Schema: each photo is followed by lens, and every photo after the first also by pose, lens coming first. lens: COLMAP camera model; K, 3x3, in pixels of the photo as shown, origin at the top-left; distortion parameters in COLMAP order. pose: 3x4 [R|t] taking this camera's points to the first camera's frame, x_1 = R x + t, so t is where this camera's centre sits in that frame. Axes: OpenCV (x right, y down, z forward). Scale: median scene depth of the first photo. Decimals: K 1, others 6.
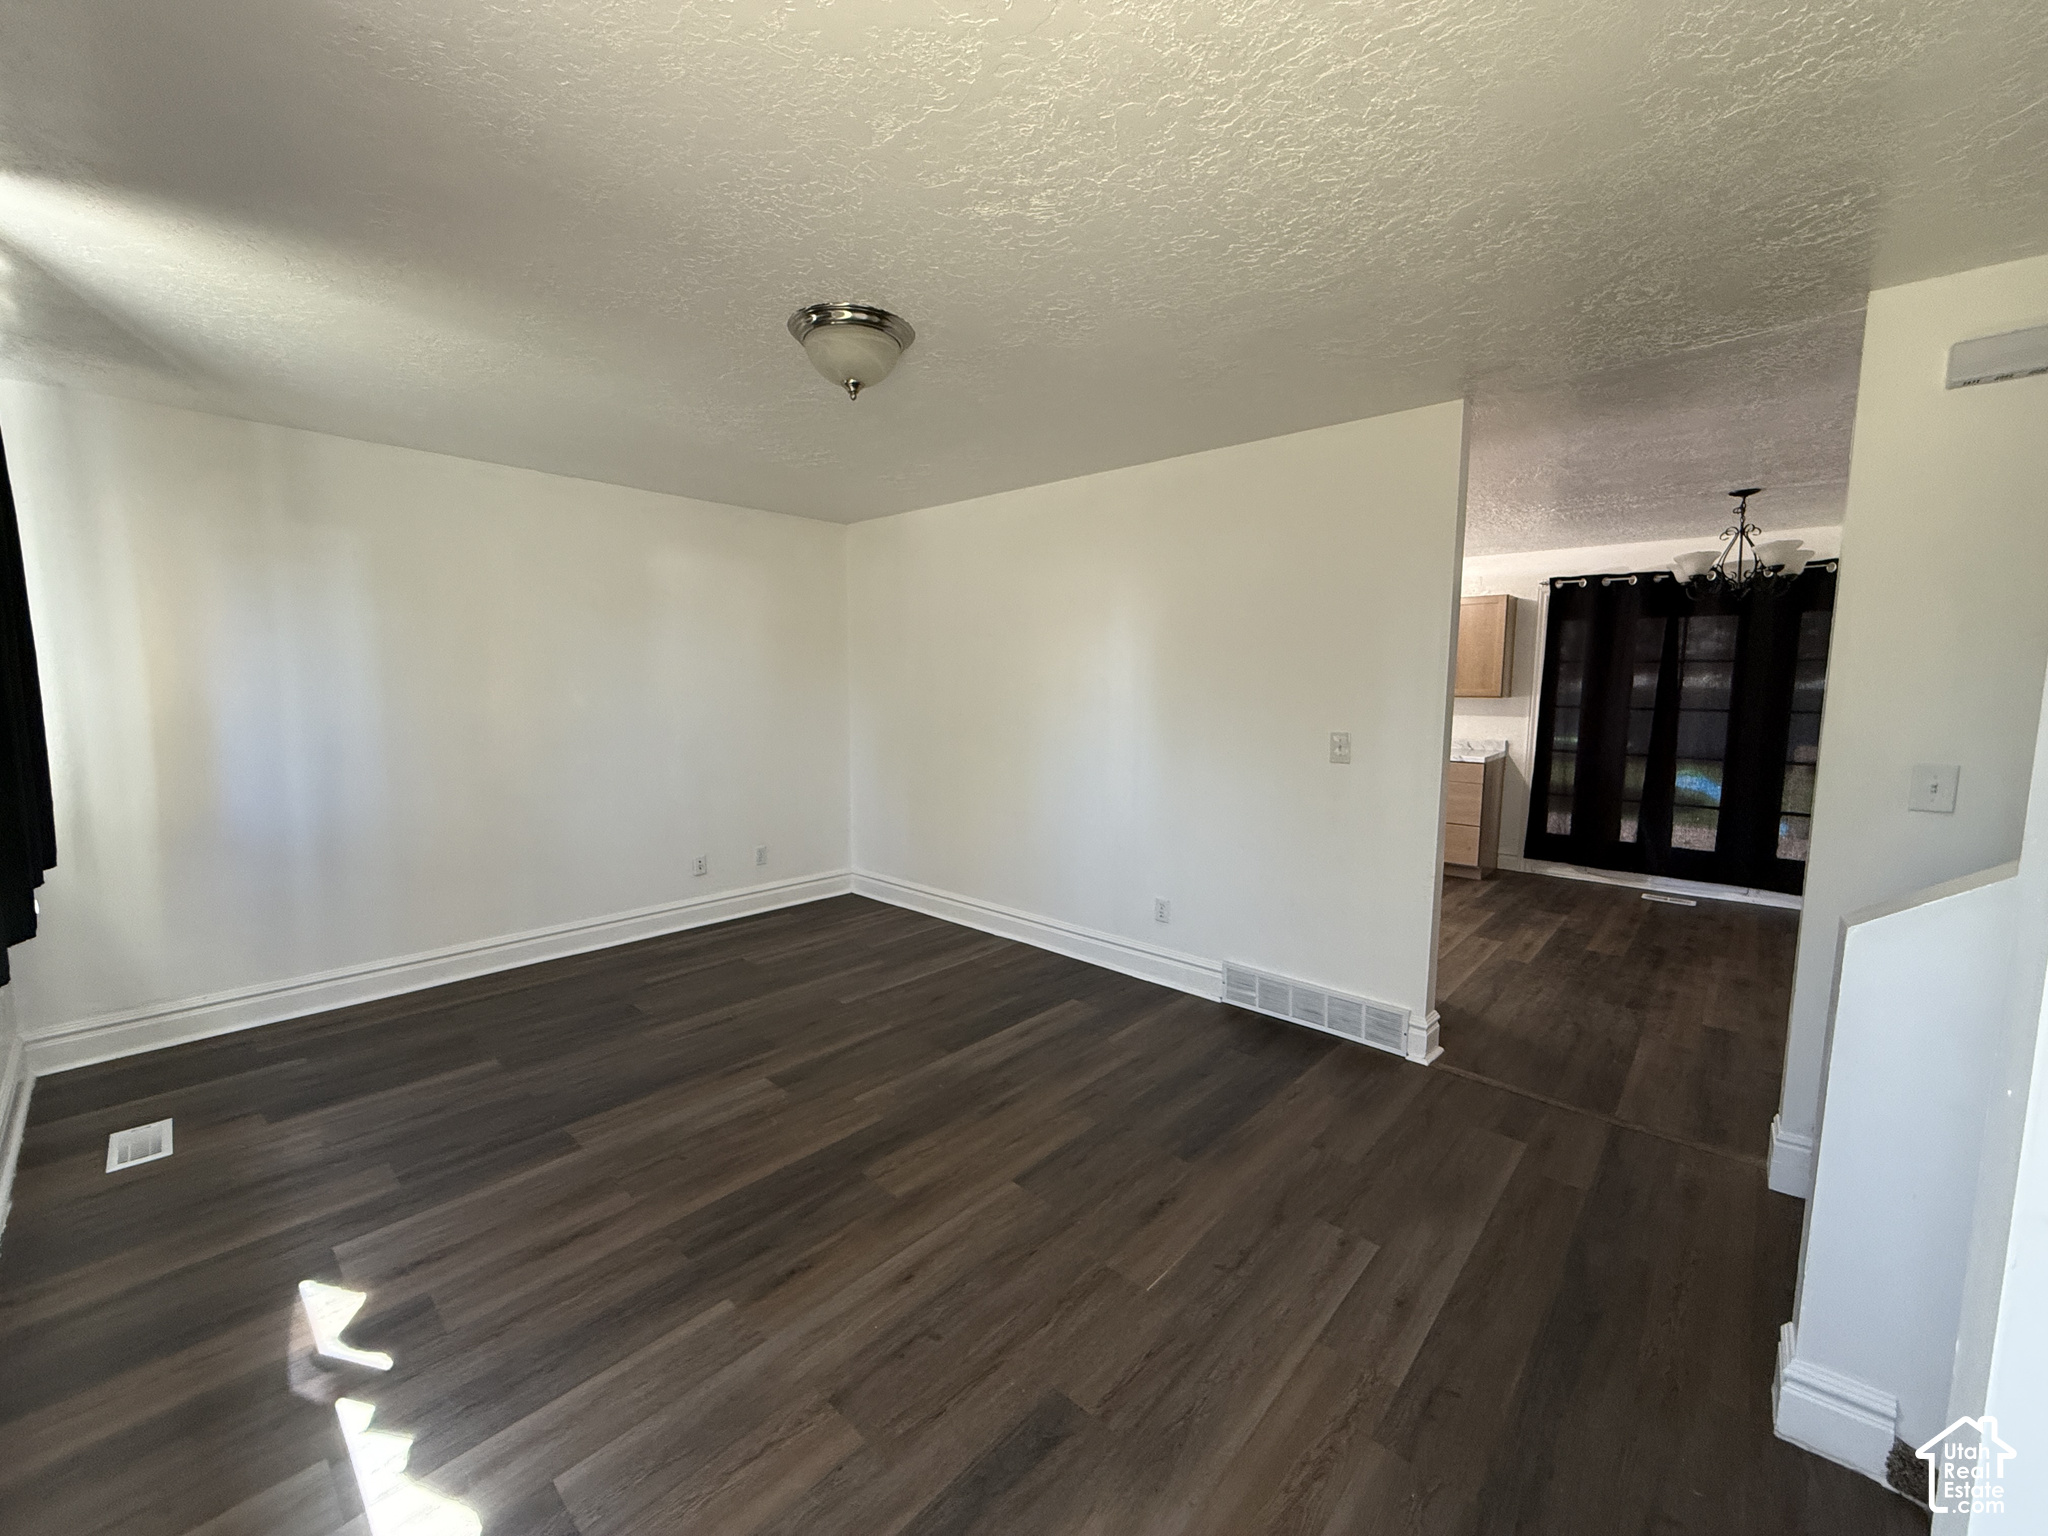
lens RADIAL K [[813.2, 0, 1024.0], [0, 813.2, 768.0], [0, 0, 1]] dist [-0.000696, 0.000060]
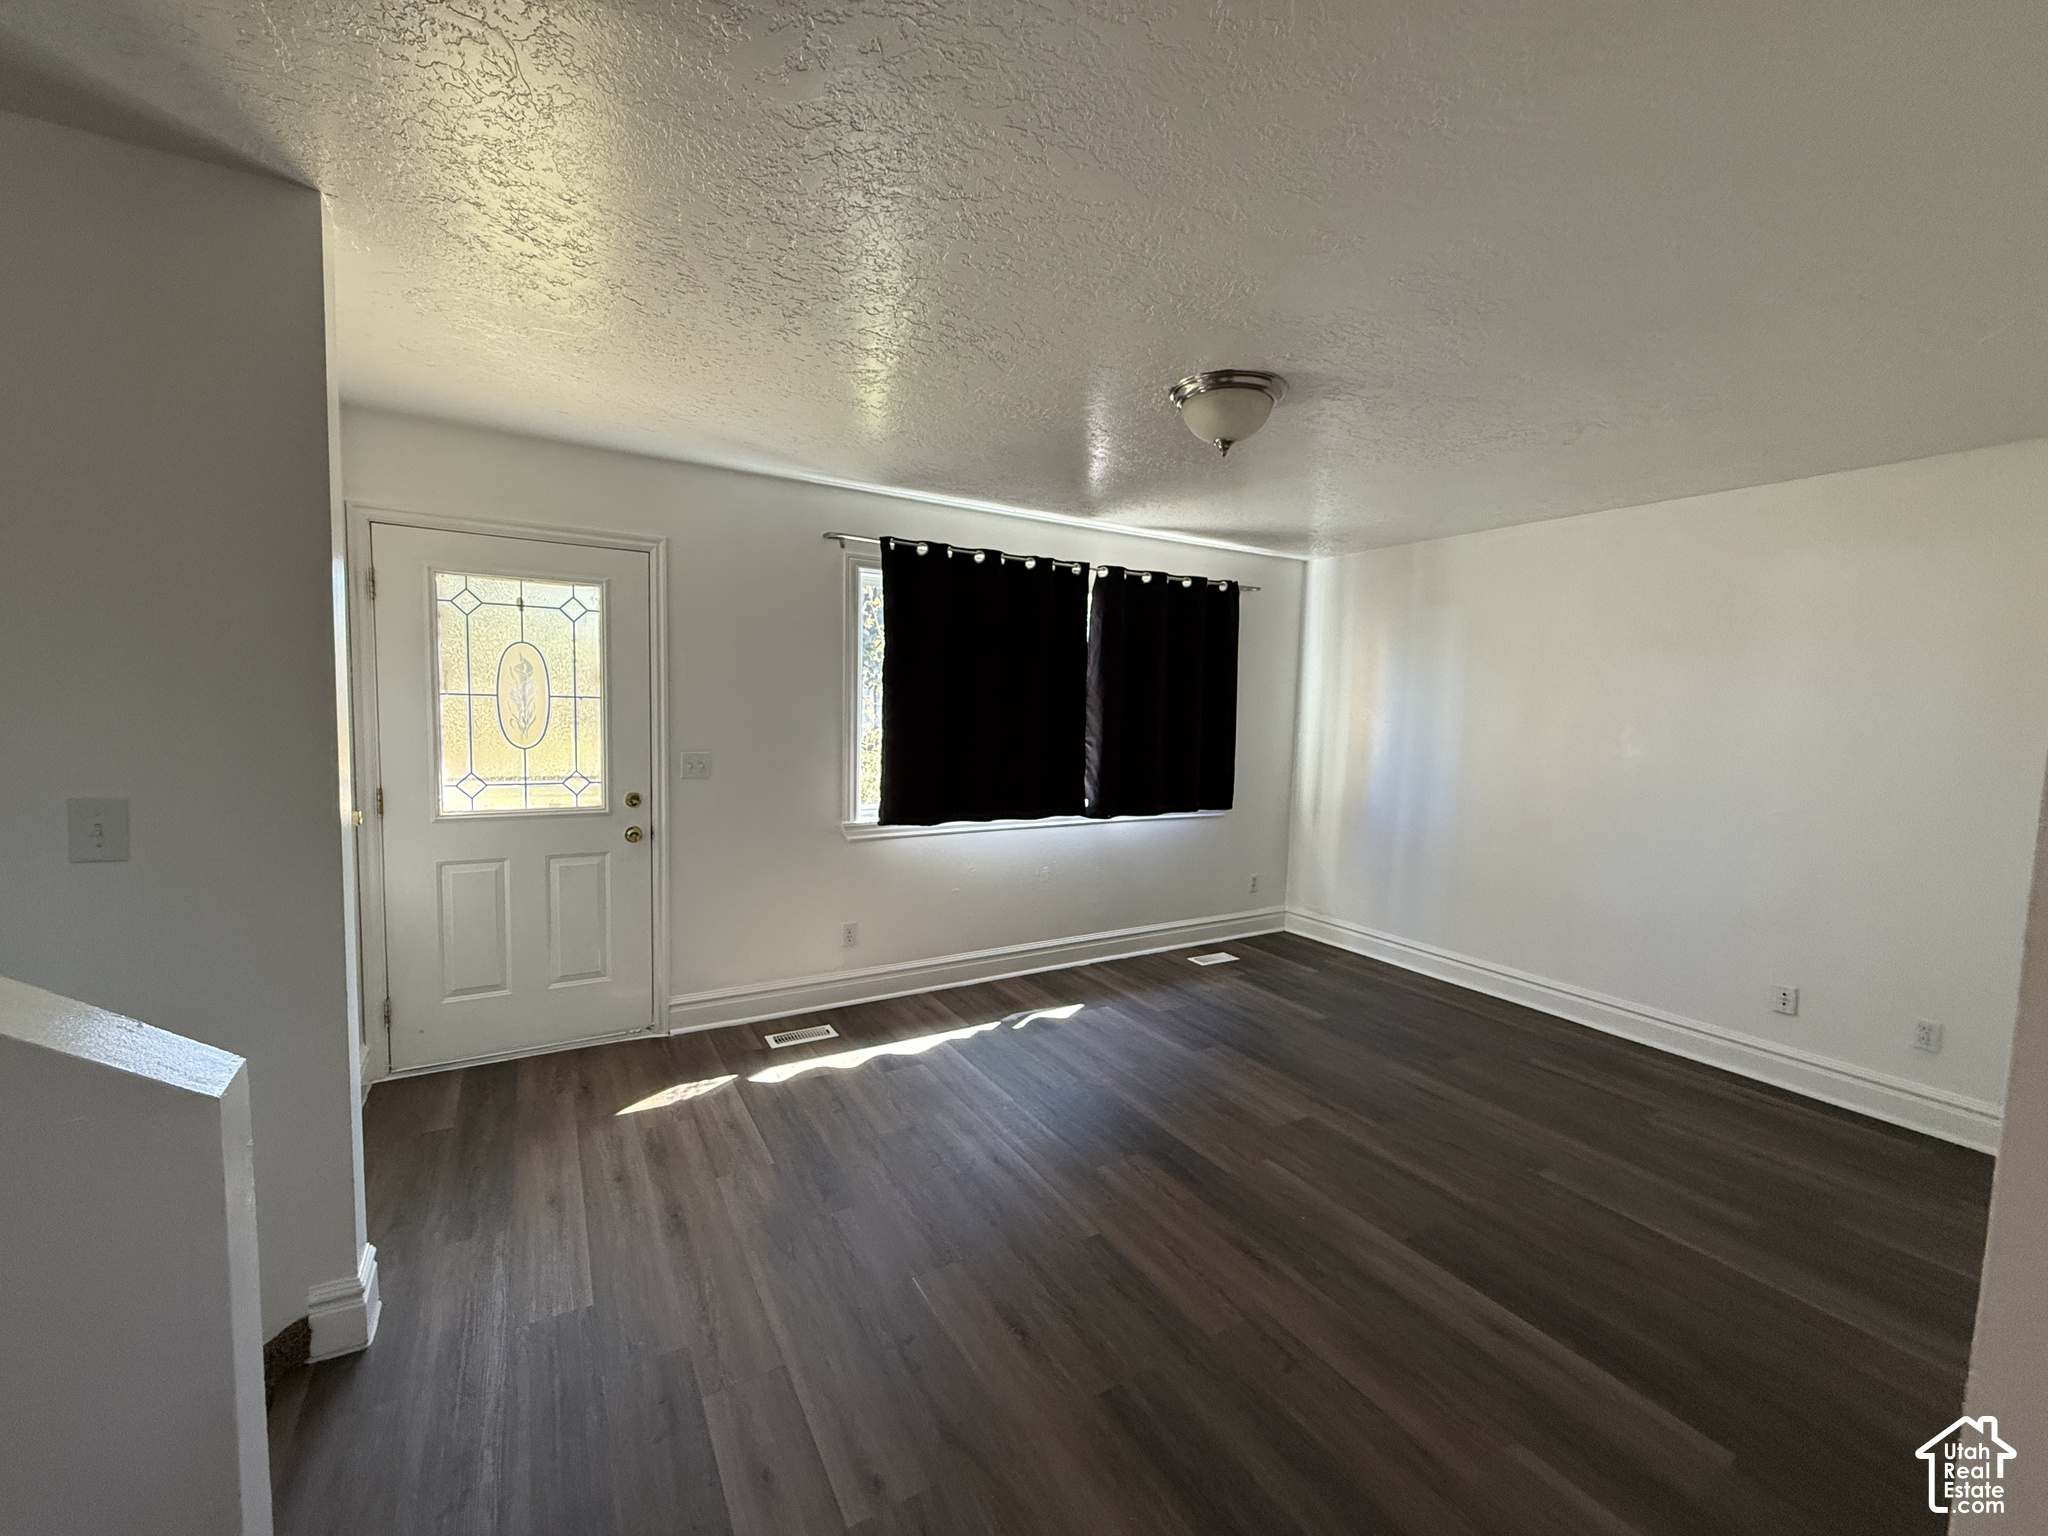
lens RADIAL K [[813.2, 0, 1024.0], [0, 813.2, 768.0], [0, 0, 1]] dist [-0.000696, 0.000060]
pose [[-0.283310, 0.062043, -0.957019, 0.758555], [-0.131561, 0.985957, 0.102865, -0.107872], [0.949962, 0.155049, -0.271169, 0.914176]]
